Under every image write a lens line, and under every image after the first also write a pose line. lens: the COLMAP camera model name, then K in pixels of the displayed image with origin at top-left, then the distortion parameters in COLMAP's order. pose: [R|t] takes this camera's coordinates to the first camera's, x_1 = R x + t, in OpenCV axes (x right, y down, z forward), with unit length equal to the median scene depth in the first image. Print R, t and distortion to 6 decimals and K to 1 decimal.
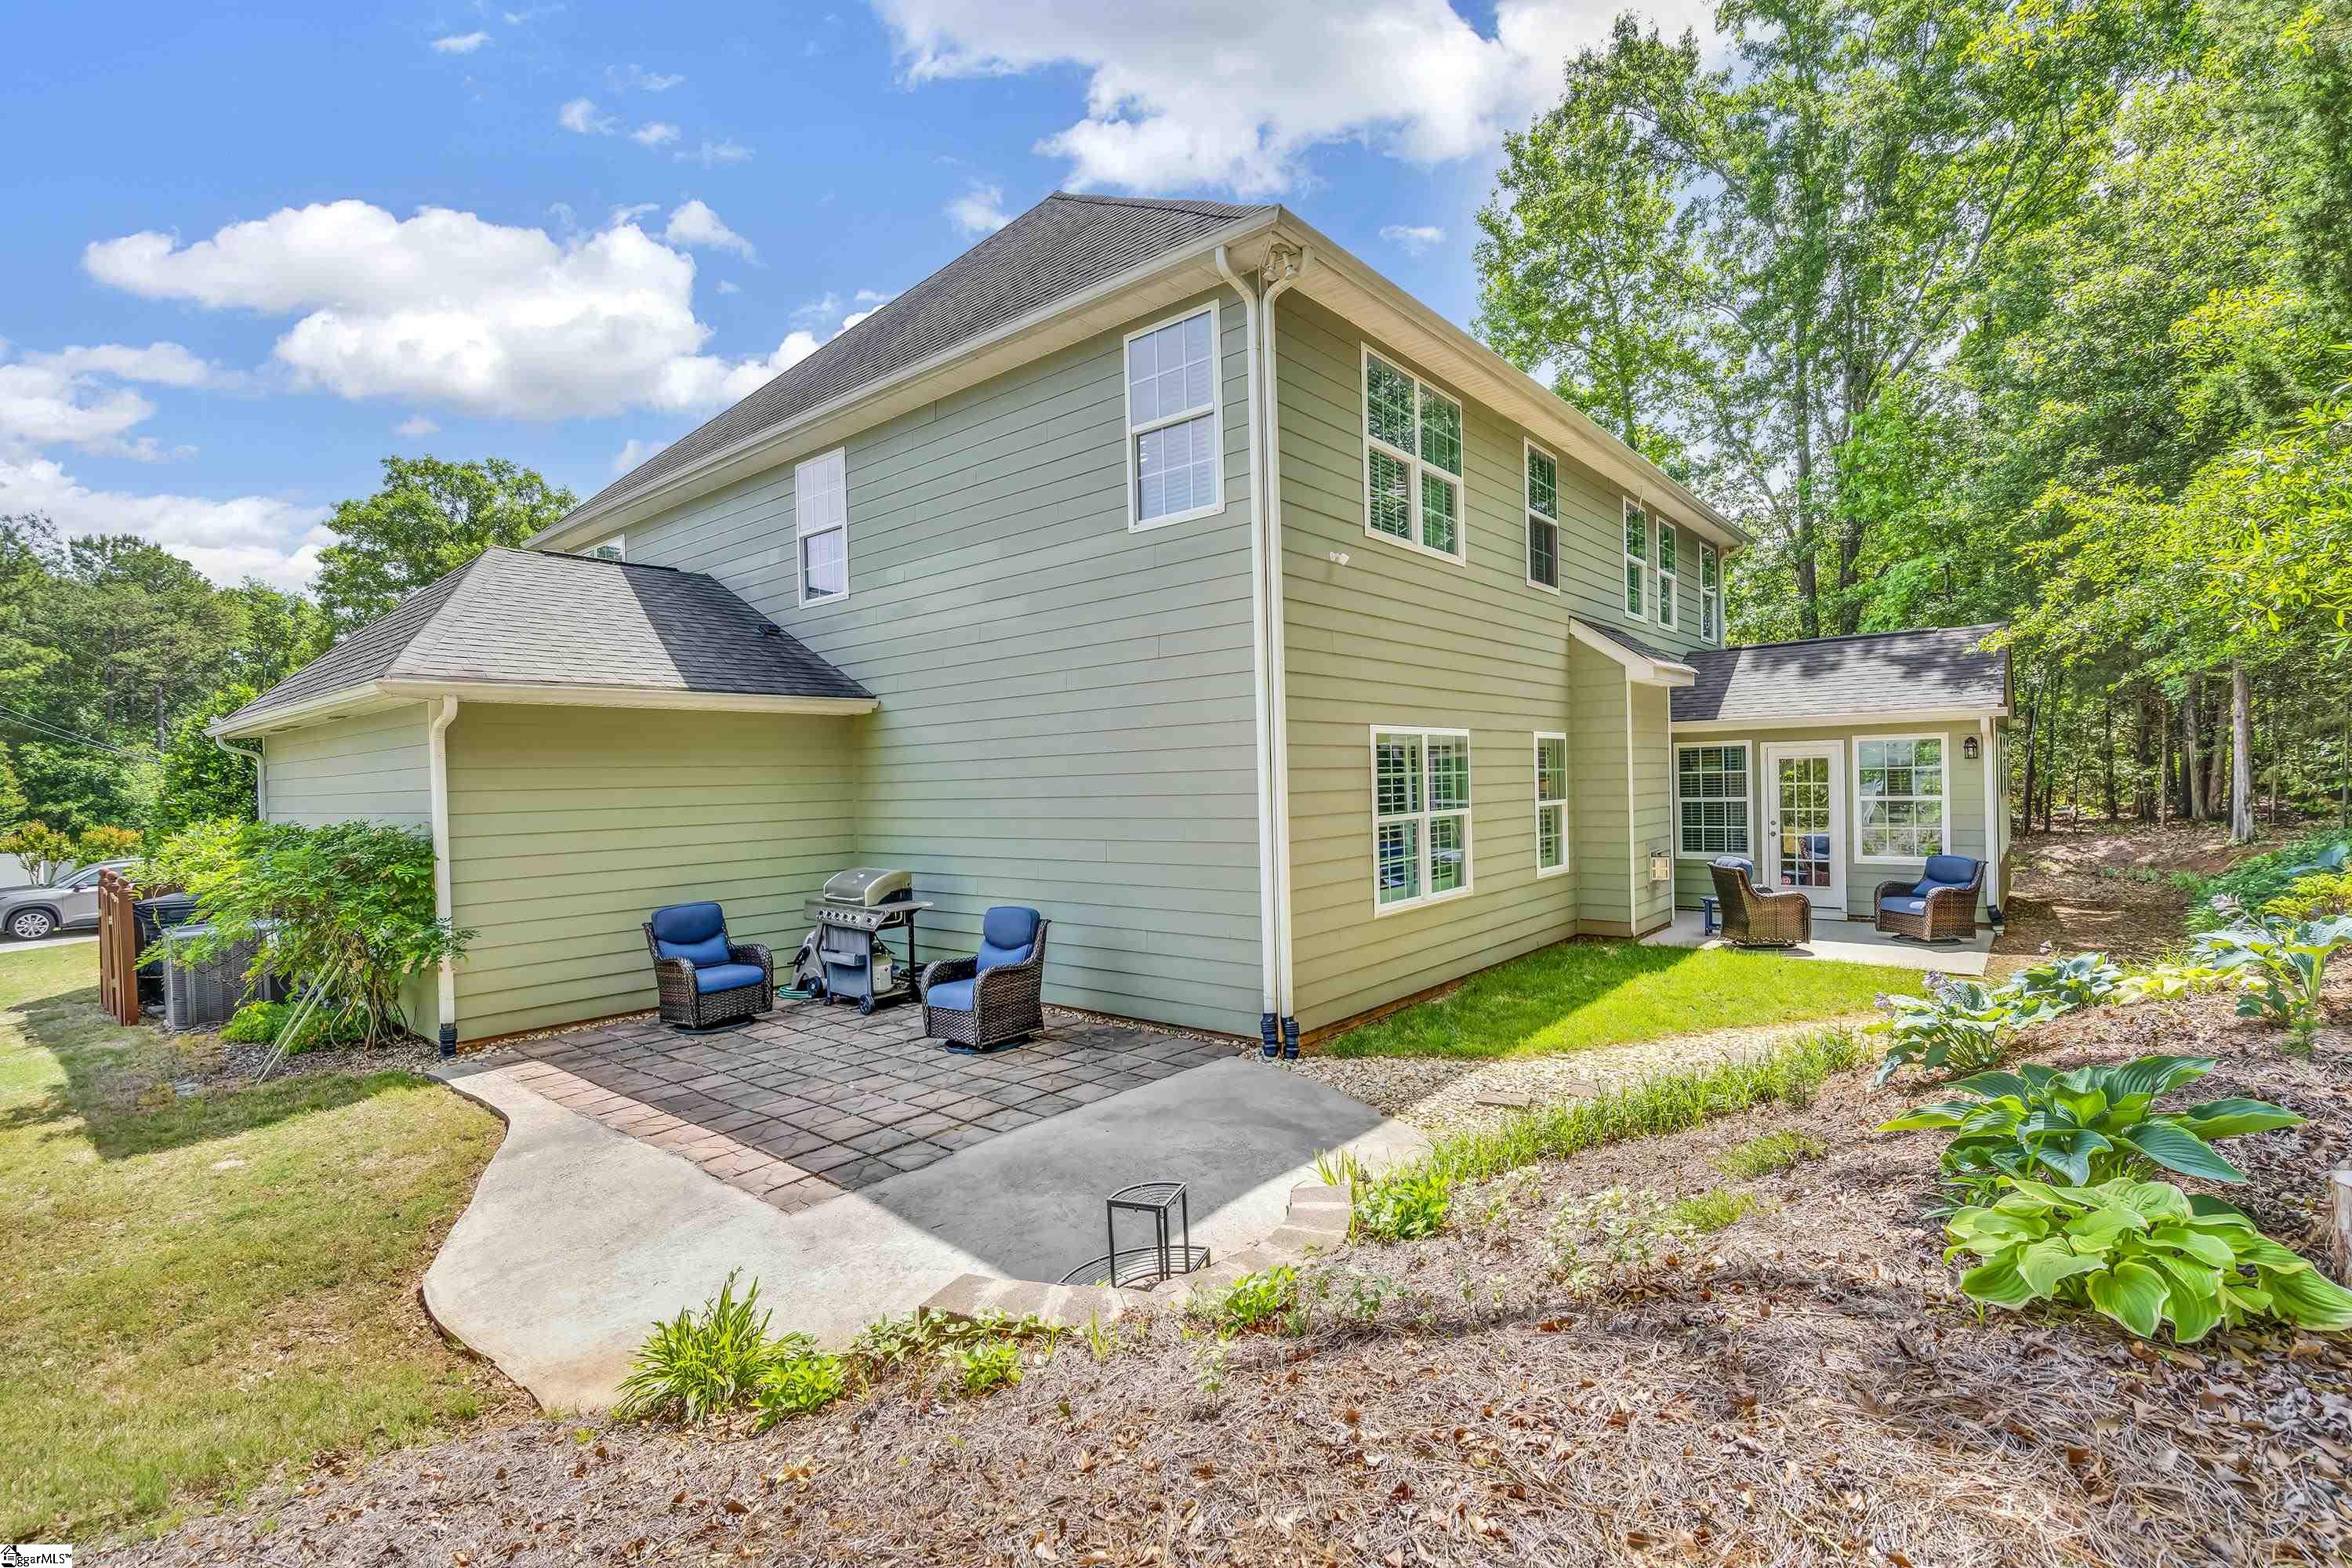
lens RADIAL K [[1057.8, 0, 1165.1], [0, 1057.8, 780.2], [0, 0, 1]] dist [-0.001857, -0.000138]
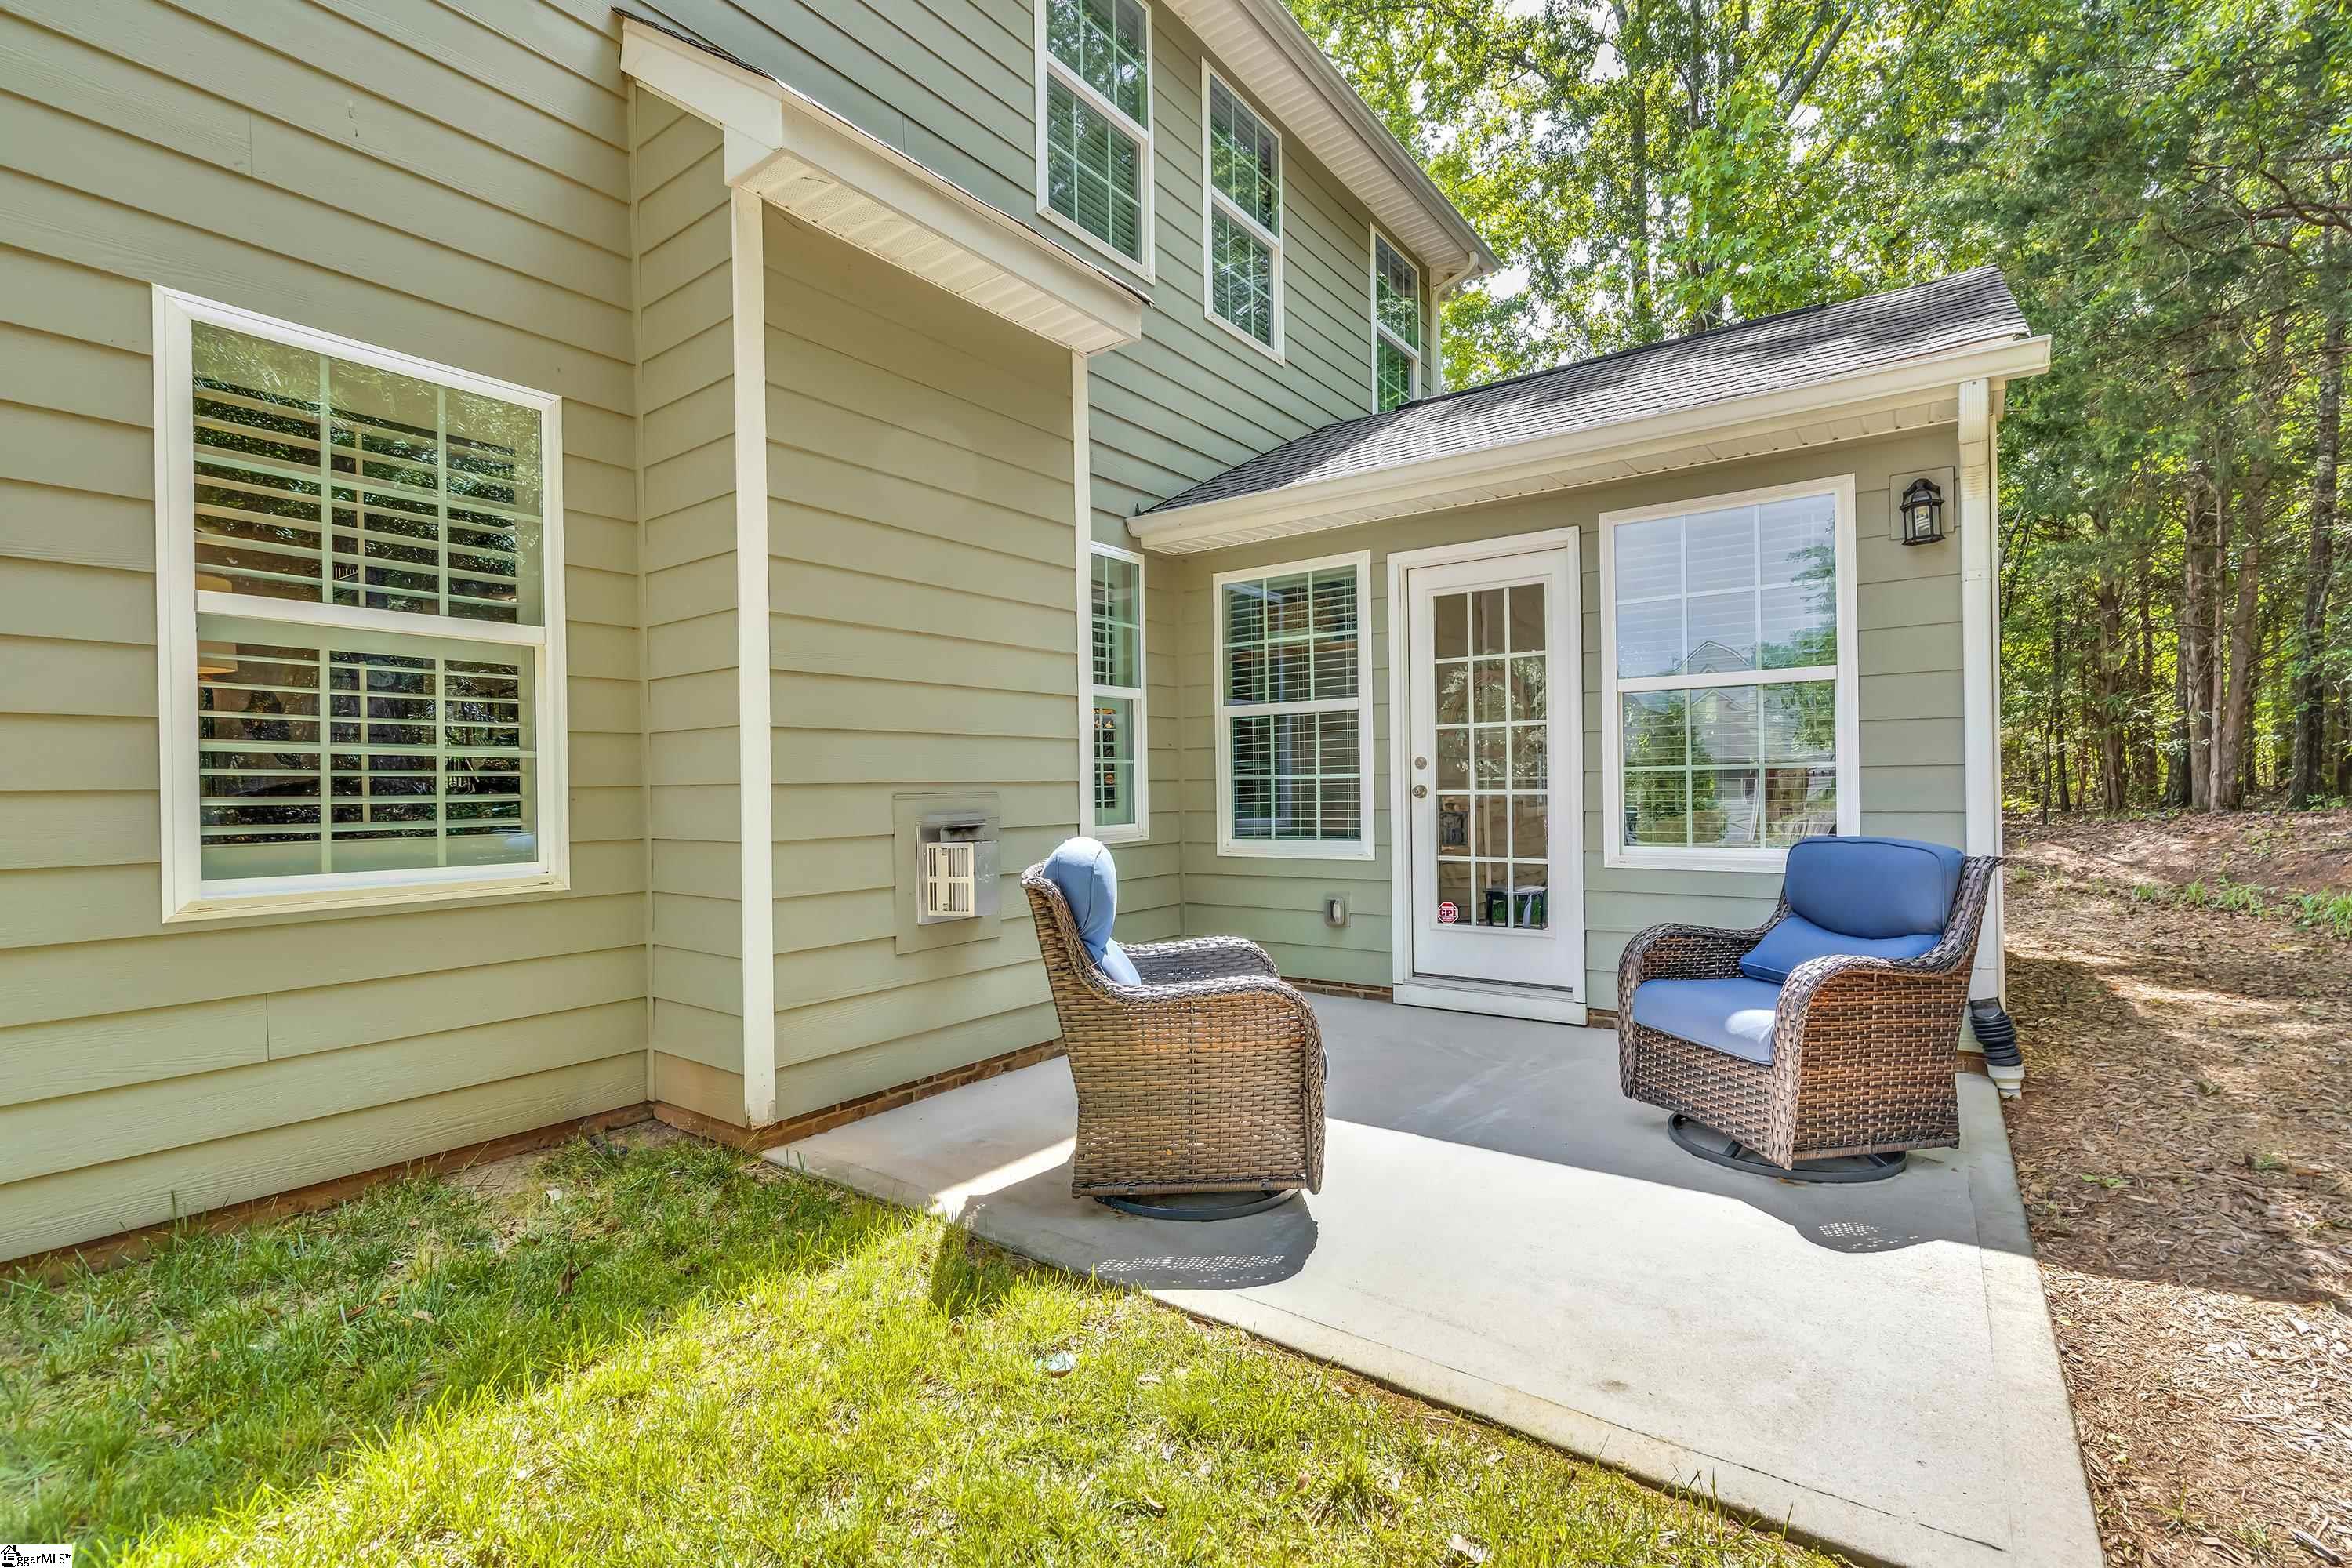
lens RADIAL K [[1057.8, 0, 1165.1], [0, 1057.8, 780.2], [0, 0, 1]] dist [-0.001857, -0.000138]
pose [[0.998087, 0.008561, 0.061225, 0.481504], [-0.007949, 0.999916, -0.010230, 0.053390], [-0.061308, 0.009724, 0.998072, 0.652619]]
